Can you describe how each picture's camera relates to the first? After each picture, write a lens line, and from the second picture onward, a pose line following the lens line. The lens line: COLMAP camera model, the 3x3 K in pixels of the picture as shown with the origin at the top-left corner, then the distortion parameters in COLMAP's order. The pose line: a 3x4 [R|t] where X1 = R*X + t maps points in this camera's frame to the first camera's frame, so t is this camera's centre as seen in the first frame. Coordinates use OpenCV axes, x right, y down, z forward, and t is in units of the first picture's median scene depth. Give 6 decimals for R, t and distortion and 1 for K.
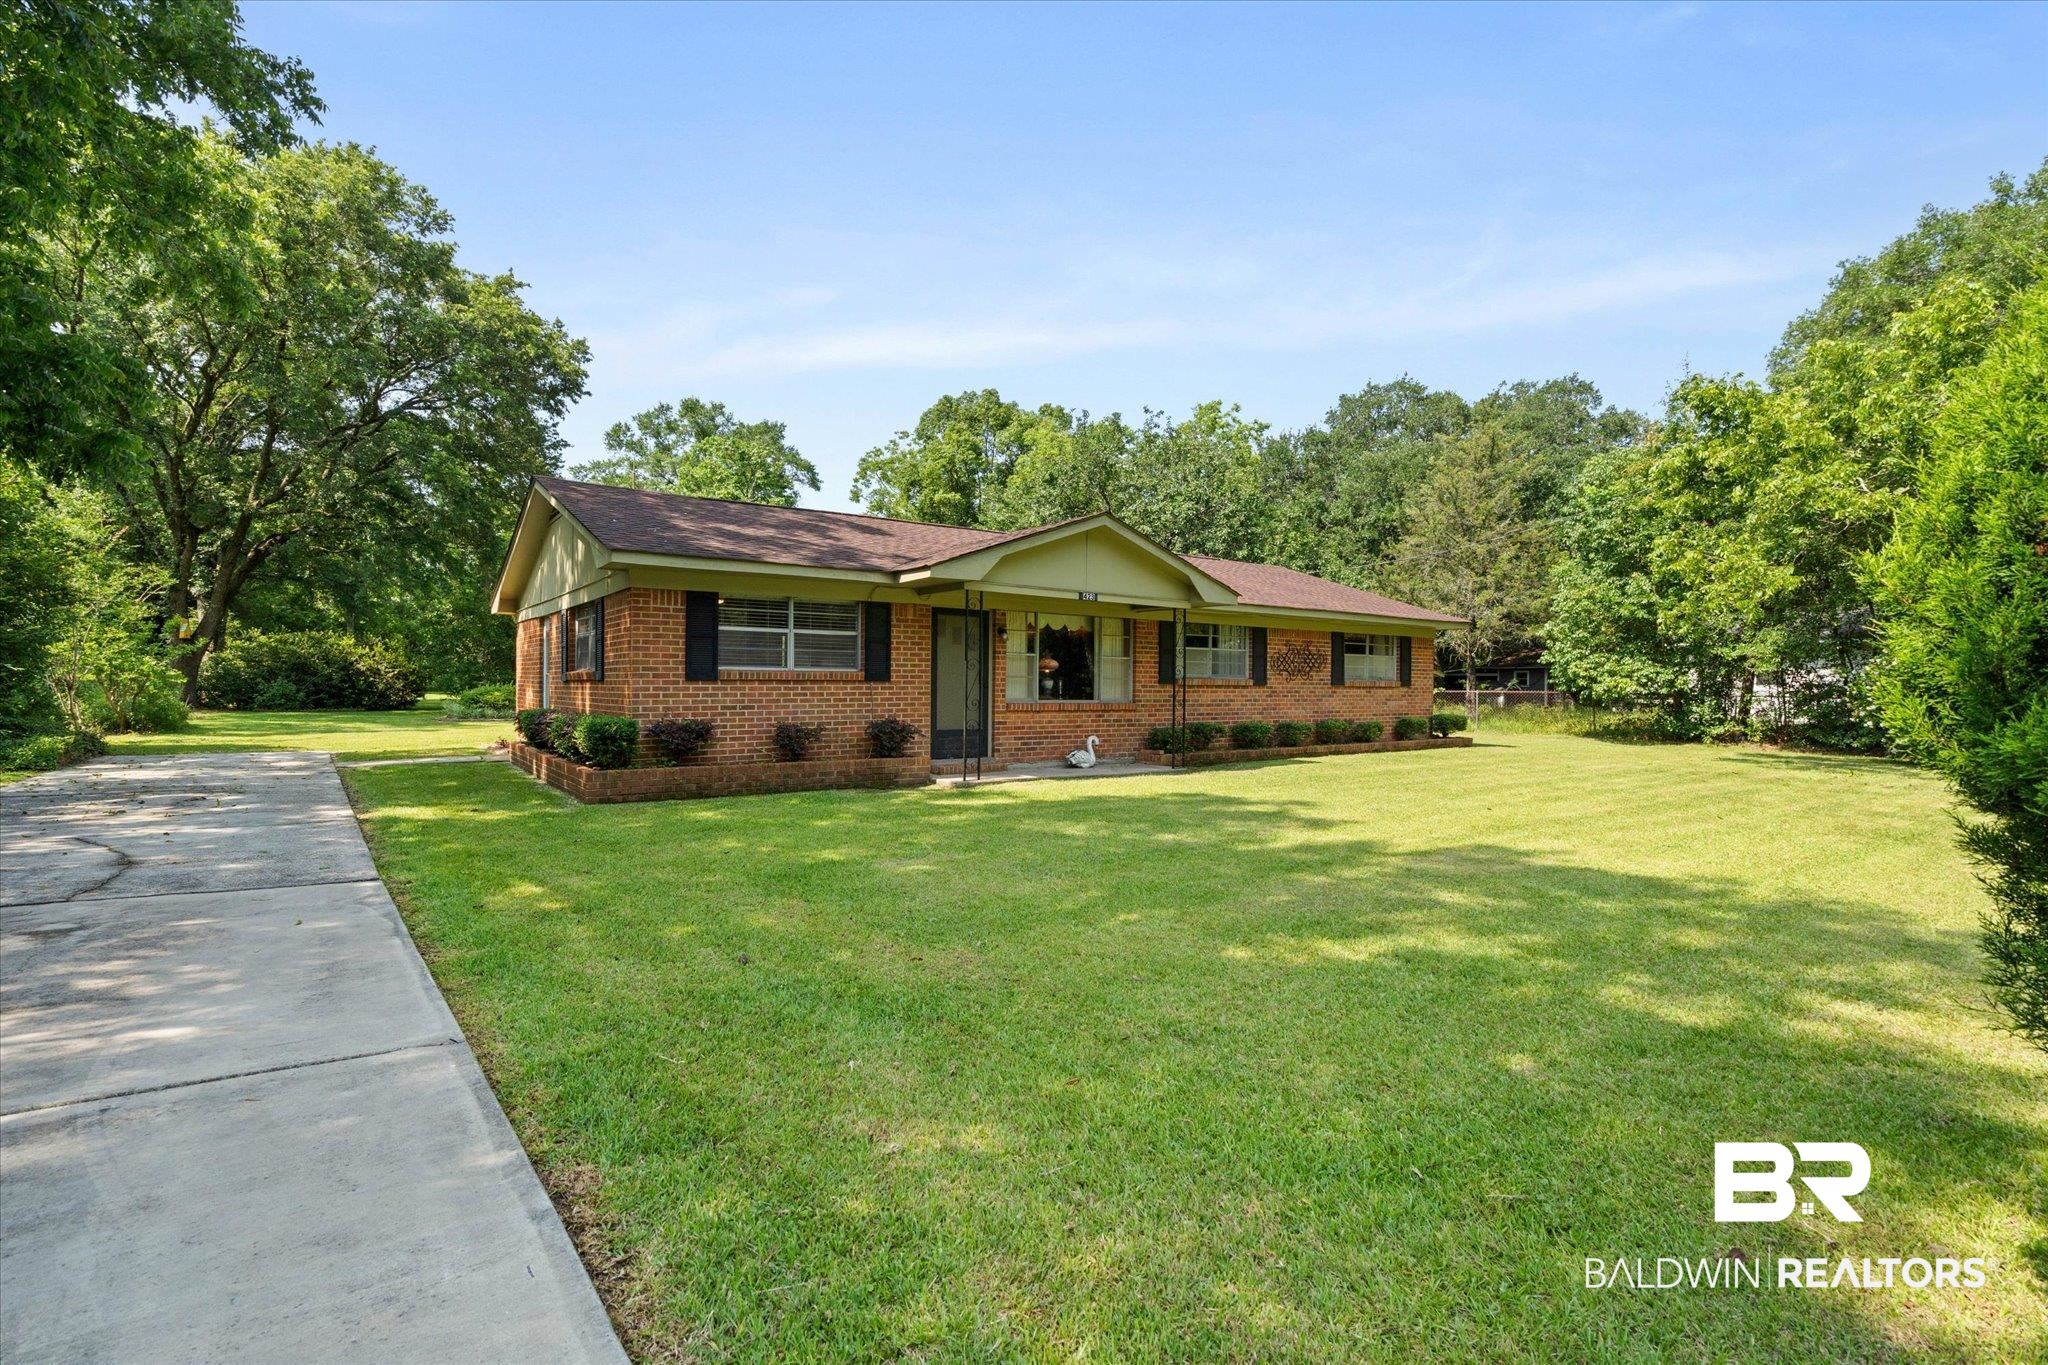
lens RADIAL K [[958.7, 0, 1021.0], [0, 958.7, 711.5], [0, 0, 1]] dist [-0.001291, -0.000097]
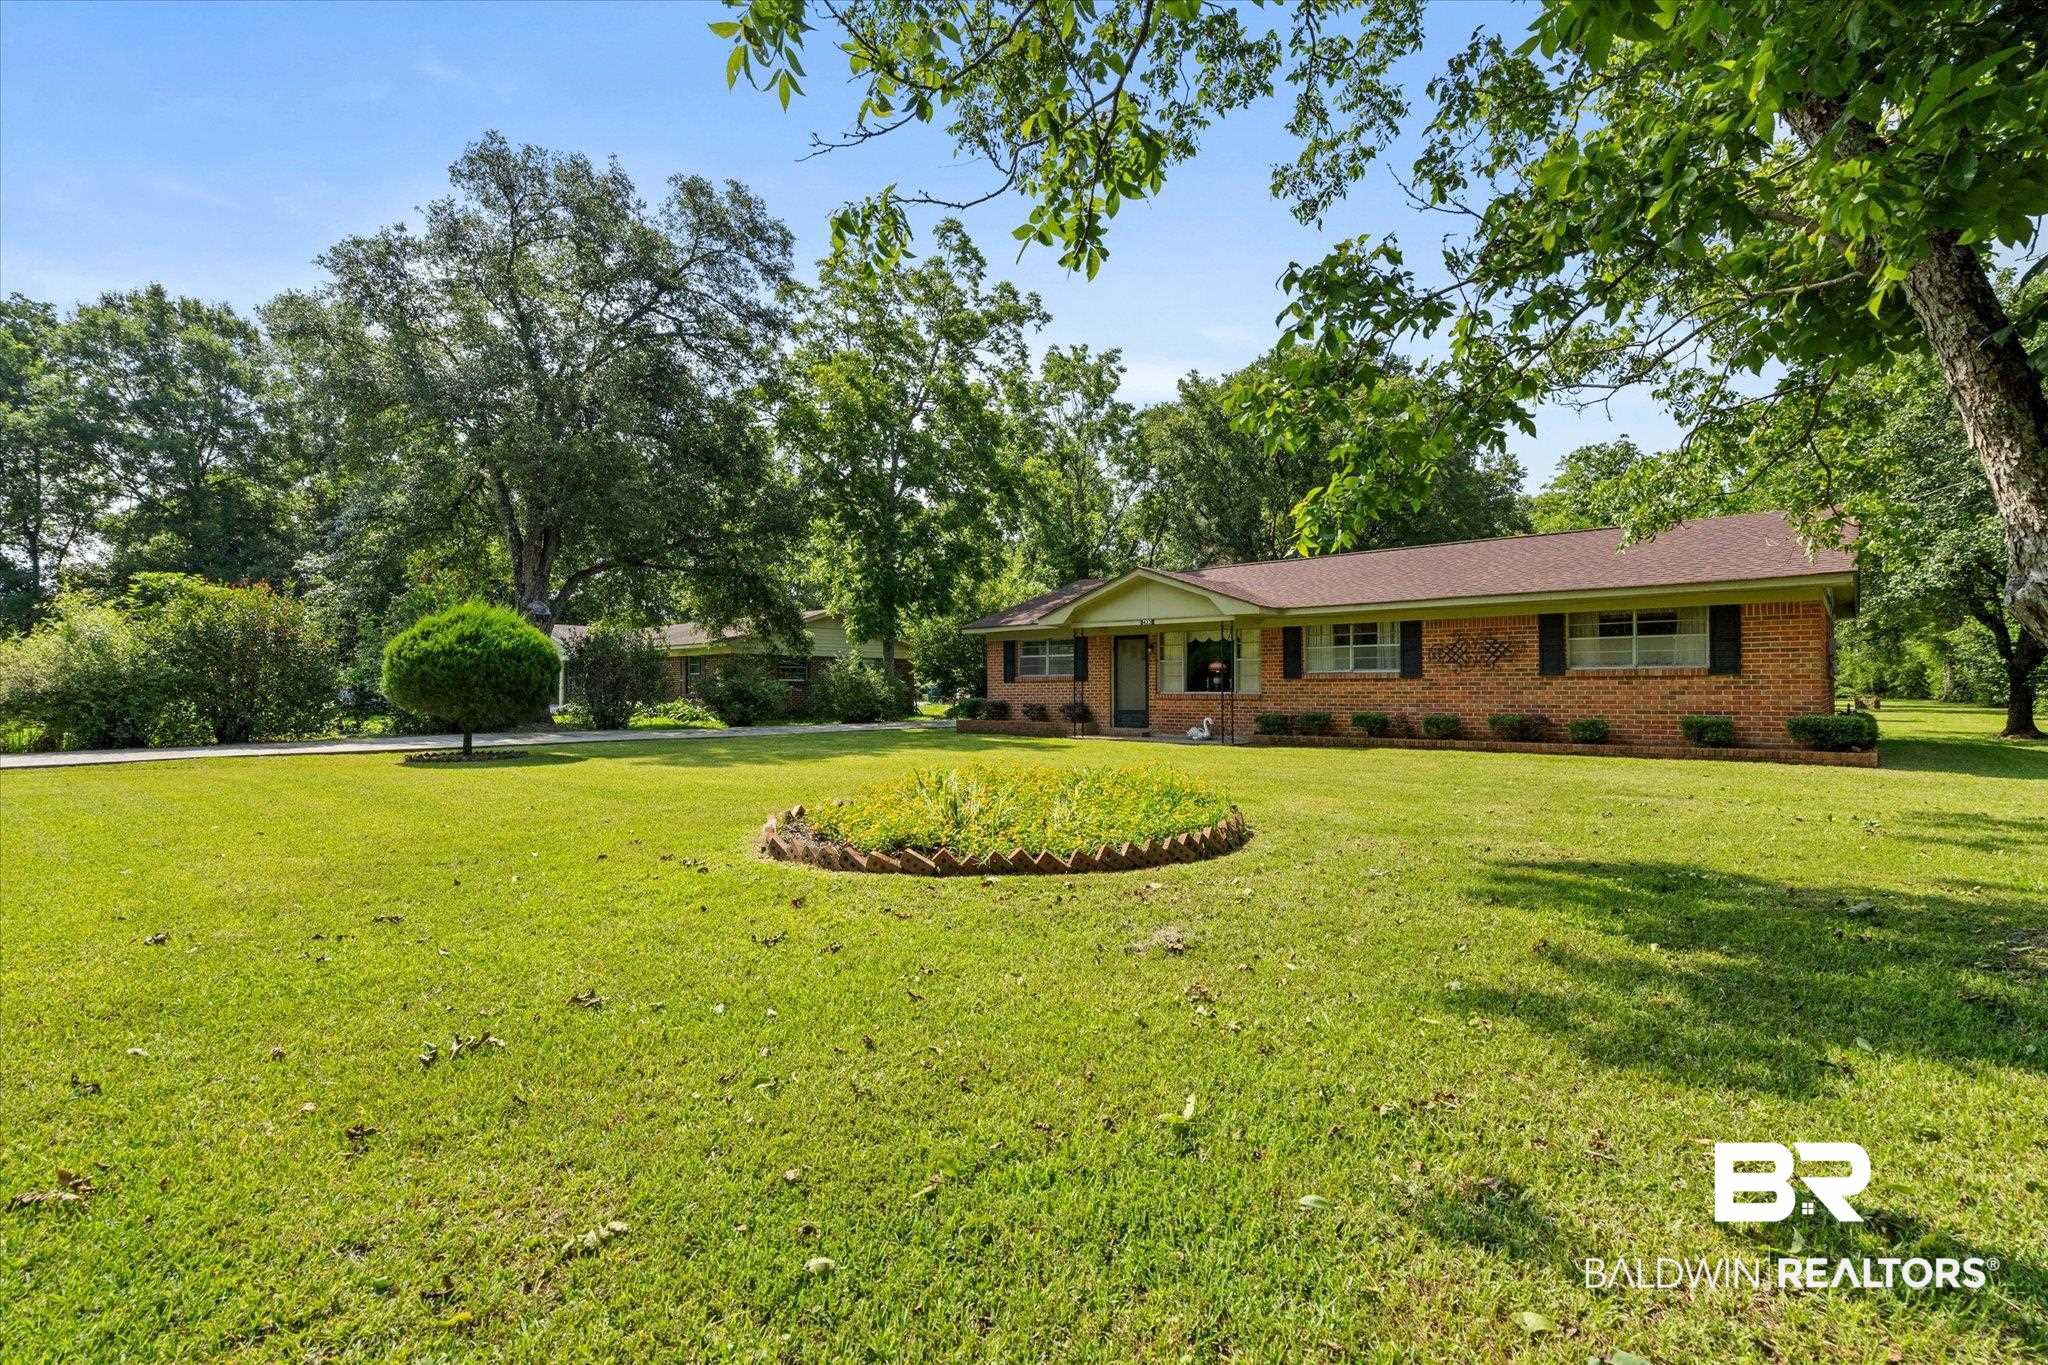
lens RADIAL K [[958.7, 0, 1021.0], [0, 958.7, 711.5], [0, 0, 1]] dist [-0.001291, -0.000097]
pose [[0.206718, 0.008473, -0.978364, 1.371540], [-0.028437, 0.999592, 0.002648, 0.020911], [0.977987, 0.027274, 0.206874, 0.448126]]
